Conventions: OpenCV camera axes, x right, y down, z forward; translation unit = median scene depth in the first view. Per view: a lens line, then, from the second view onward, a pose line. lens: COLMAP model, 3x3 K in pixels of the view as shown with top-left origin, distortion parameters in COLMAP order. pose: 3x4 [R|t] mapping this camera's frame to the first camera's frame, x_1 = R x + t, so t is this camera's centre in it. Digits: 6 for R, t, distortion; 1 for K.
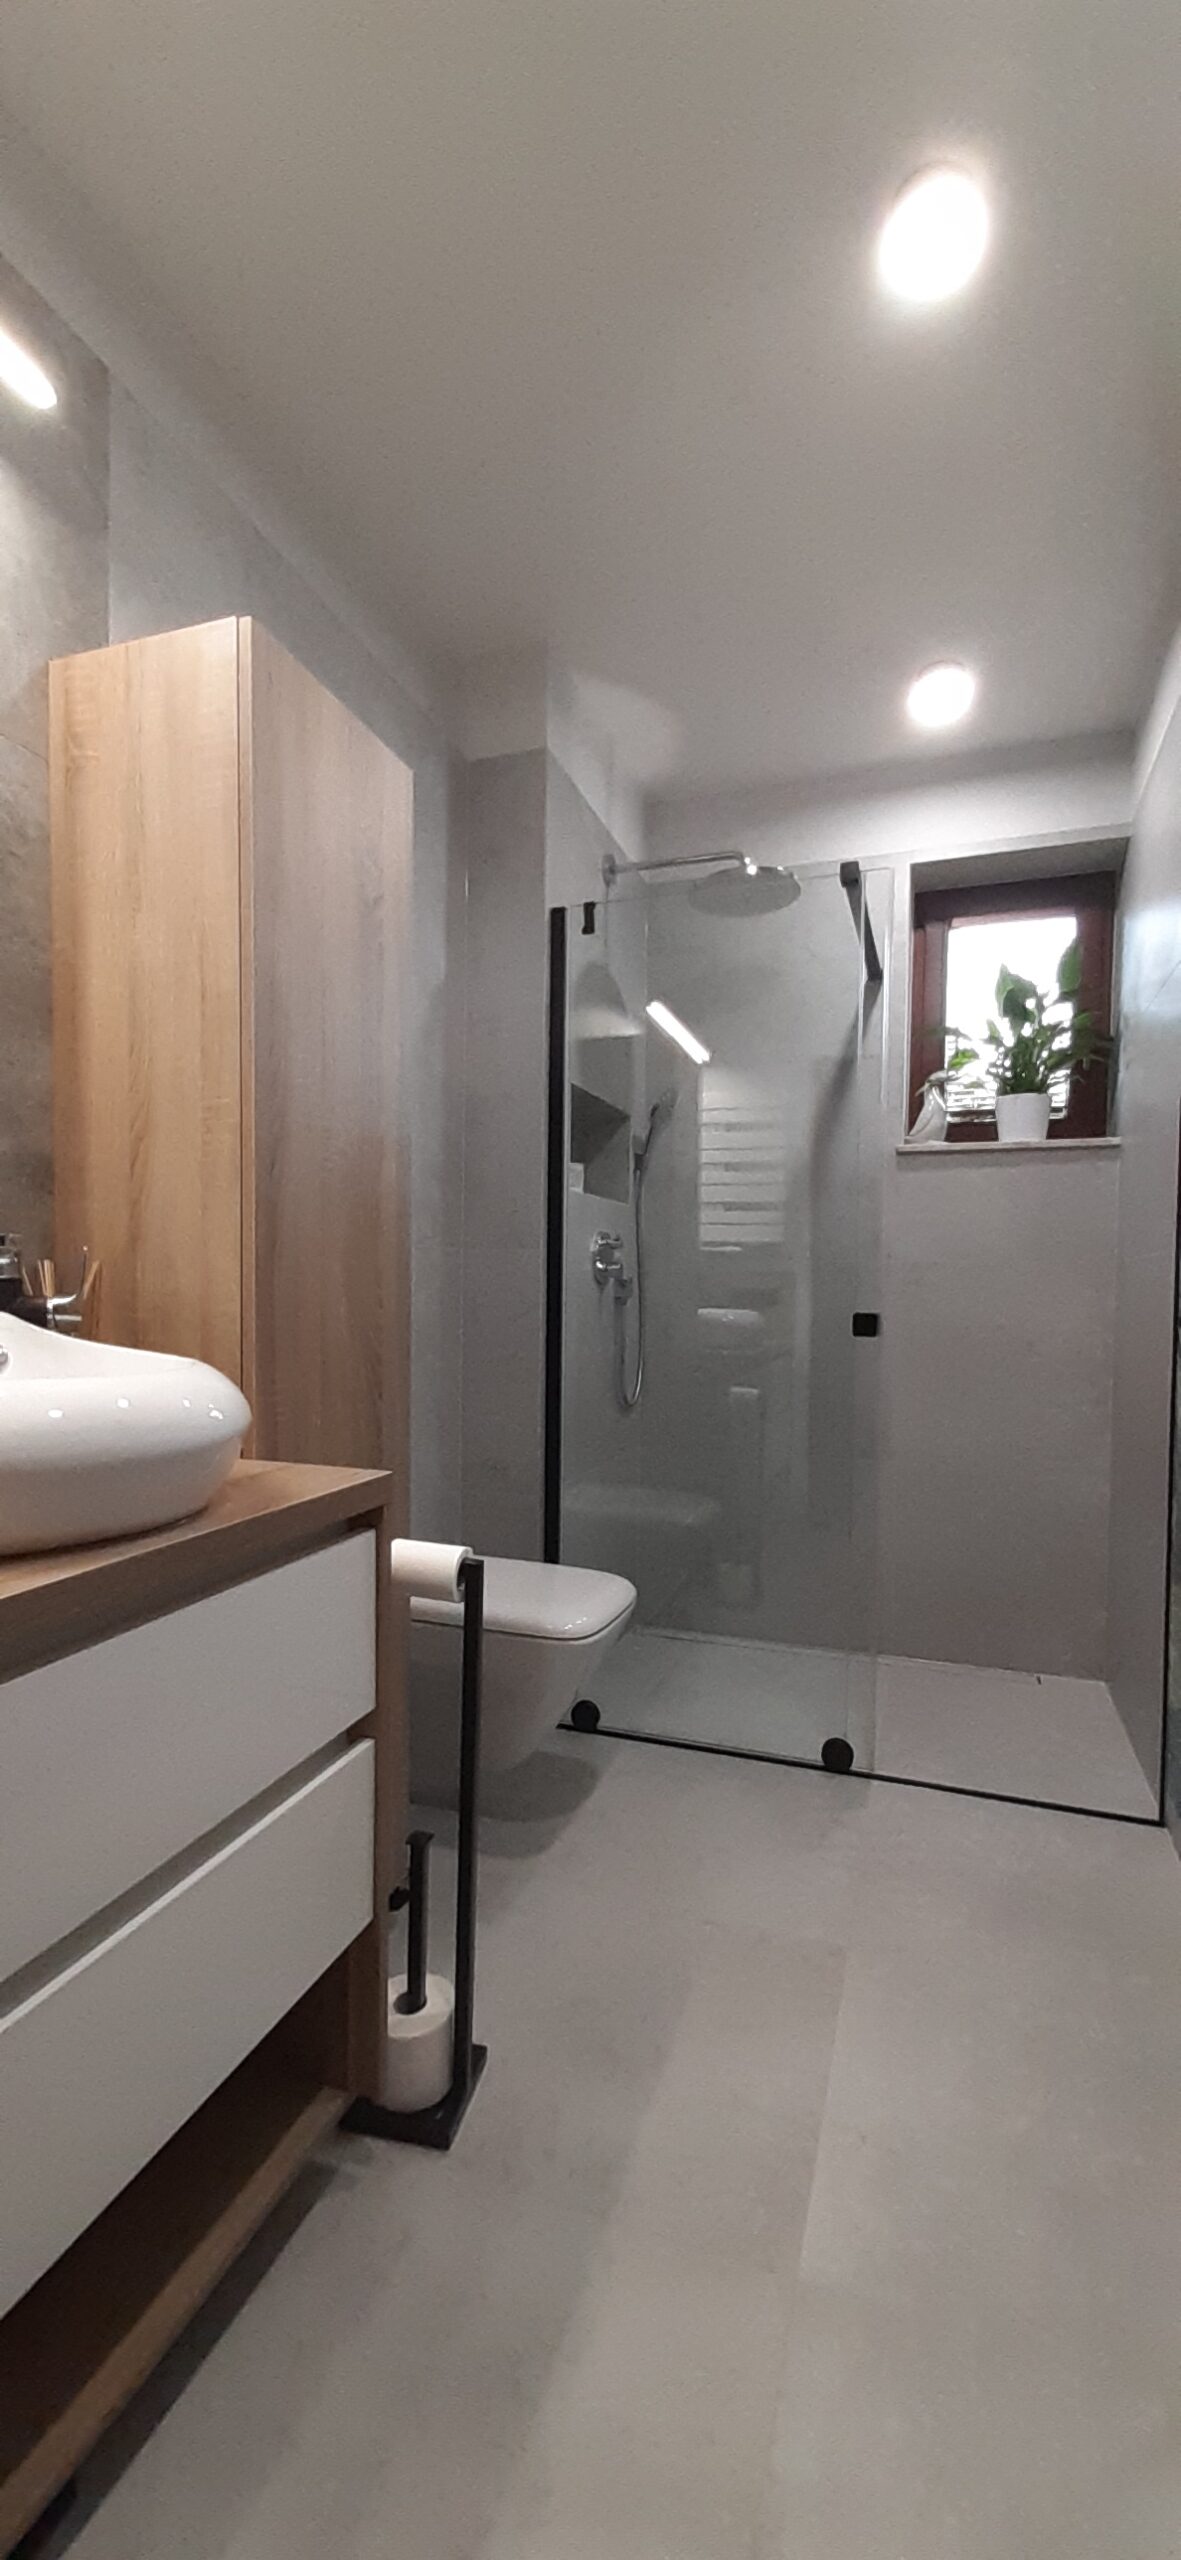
lens RADIAL K [[1013.0, 0, 597.7], [0, 1013.0, 1319.9], [0, 0, 1]] dist [0.005197, -0.000123]
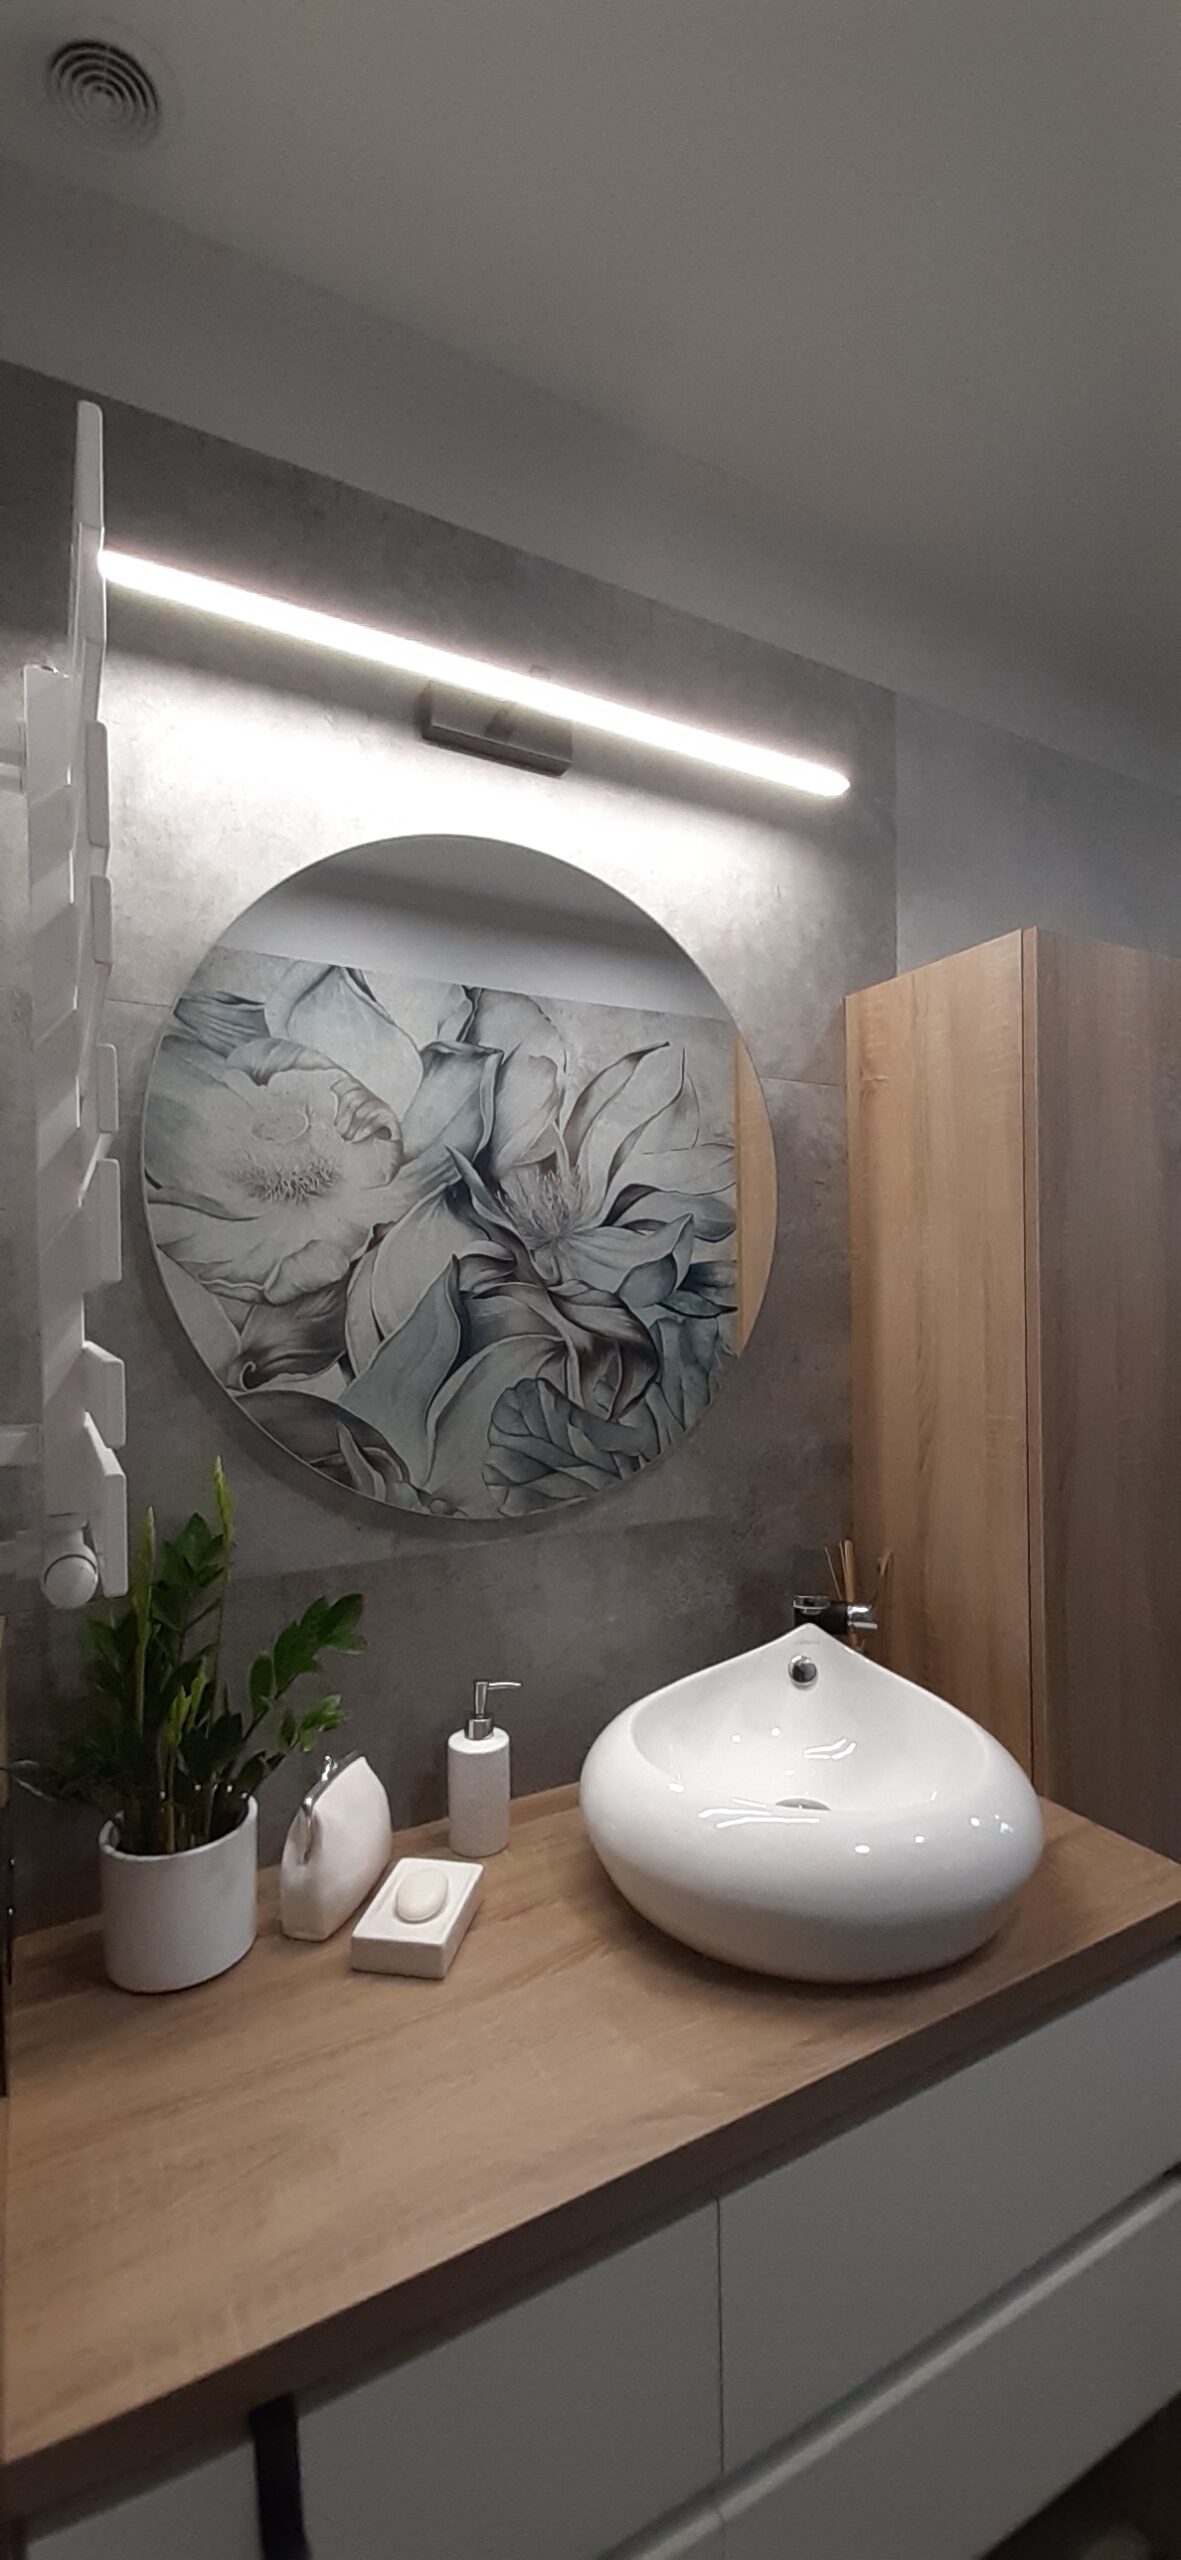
lens RADIAL K [[1013.0, 0, 597.7], [0, 1013.0, 1319.9], [0, 0, 1]] dist [0.005197, -0.000123]
pose [[0.742254, -0.013587, -0.669981, -0.006763], [0.001617, 0.999828, -0.018484, -0.274176], [0.670117, 0.012637, 0.742148, 0.005562]]
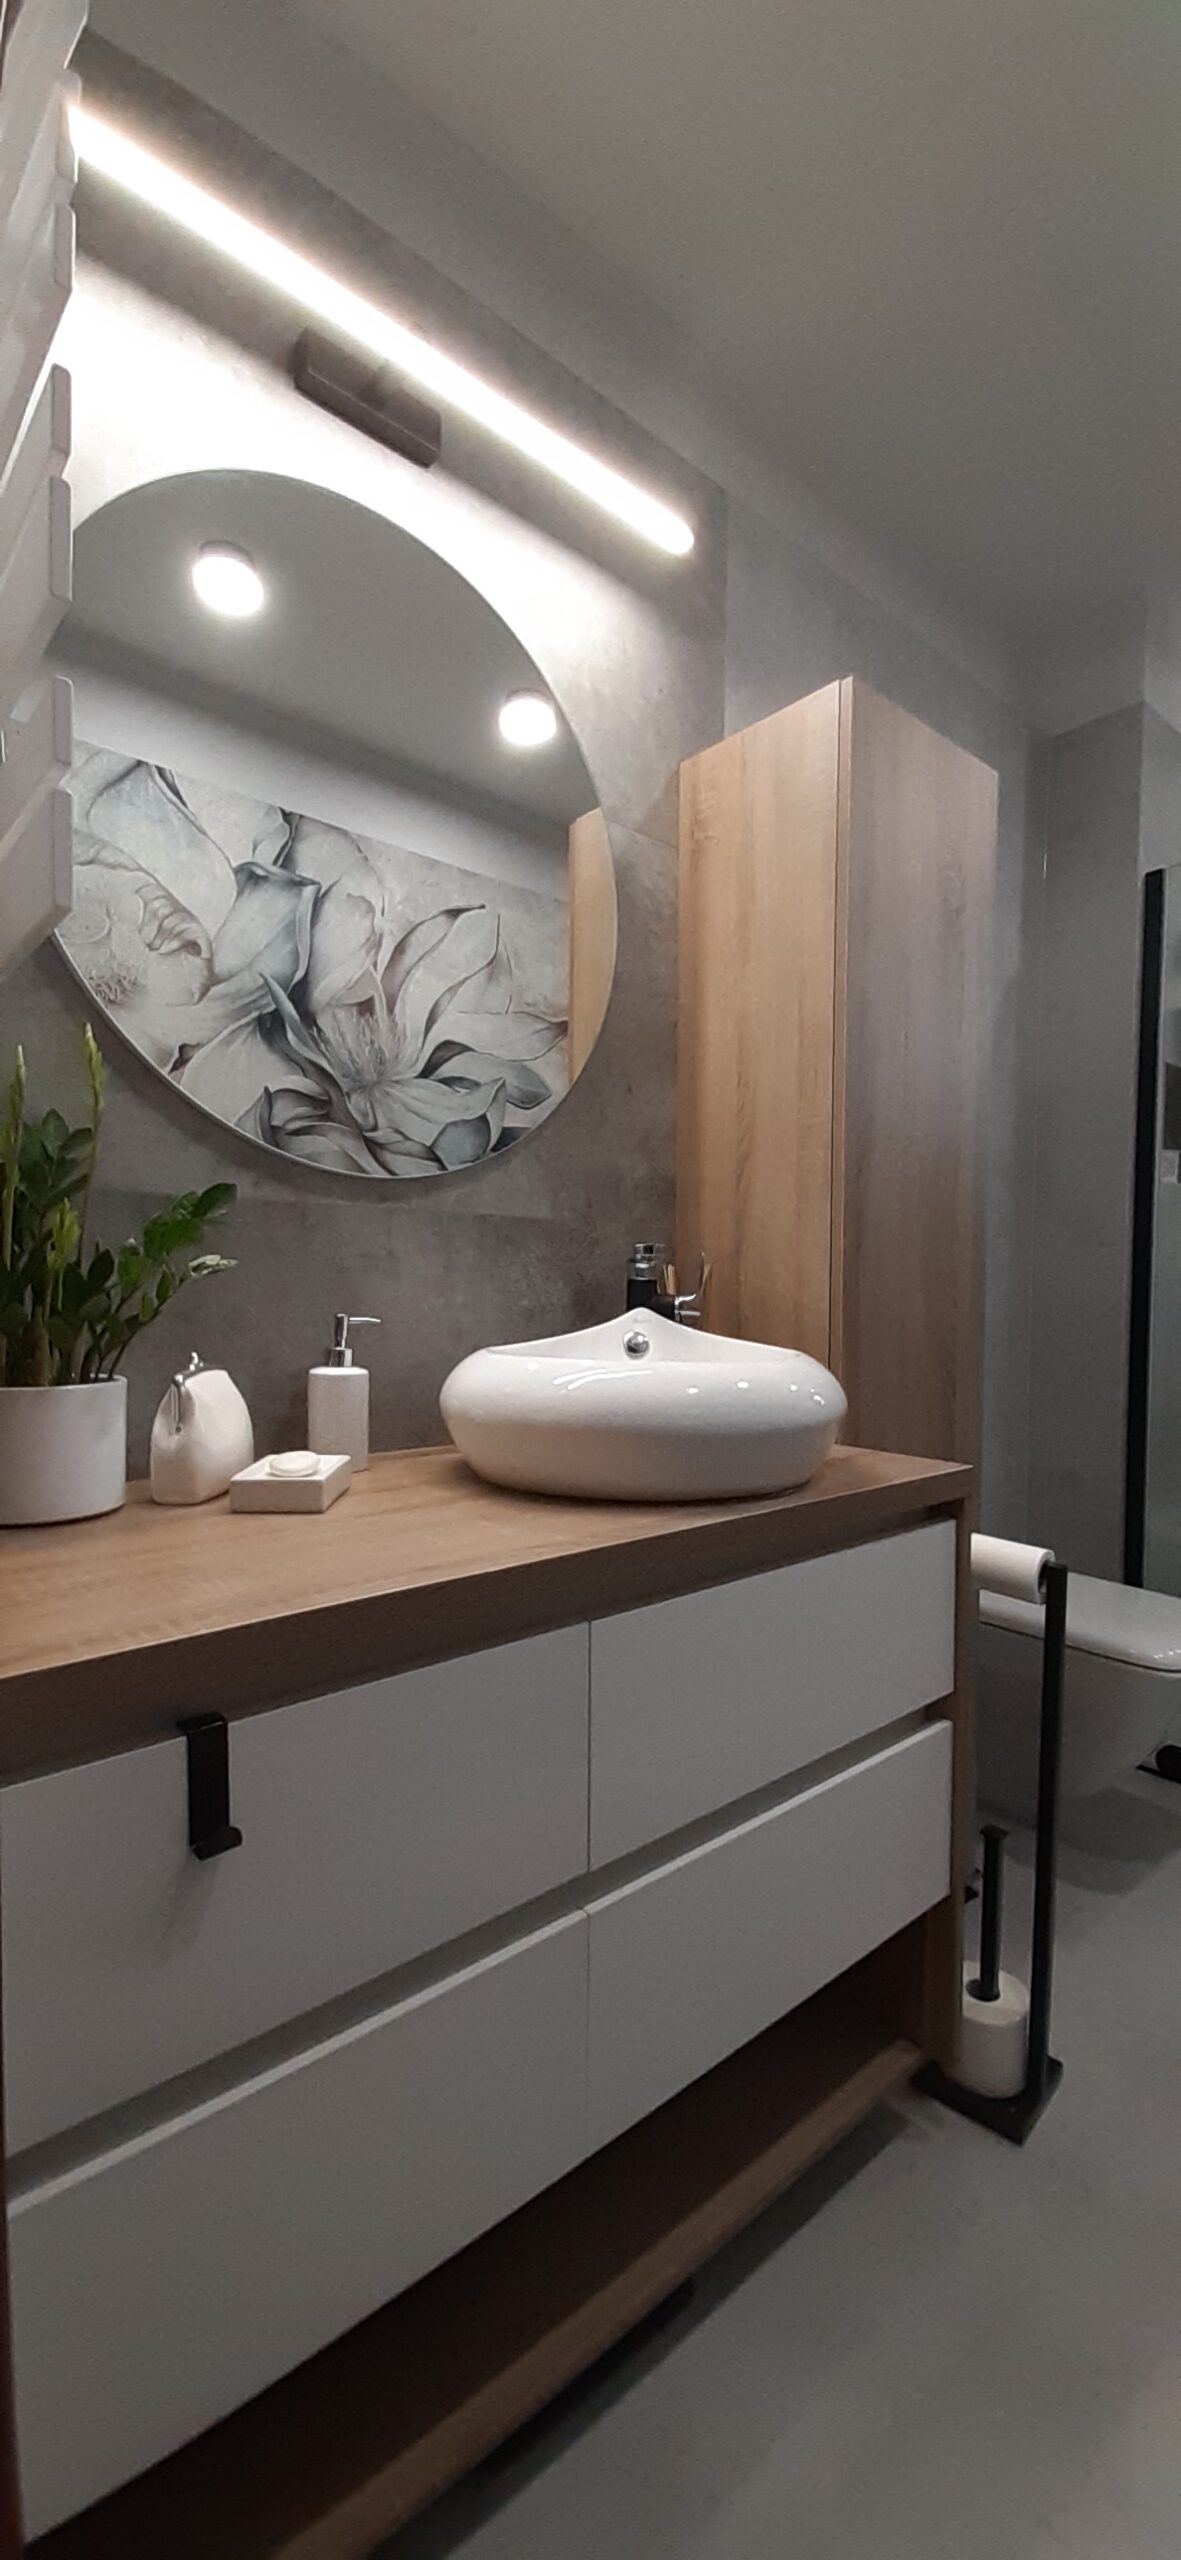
lens RADIAL K [[1013.0, 0, 597.7], [0, 1013.0, 1319.9], [0, 0, 1]] dist [0.005197, -0.000123]
pose [[0.866247, 0.014143, -0.499416, -0.019197], [-0.015127, 0.999883, 0.002078, 0.004489], [0.499387, 0.005754, 0.866360, -0.076581]]
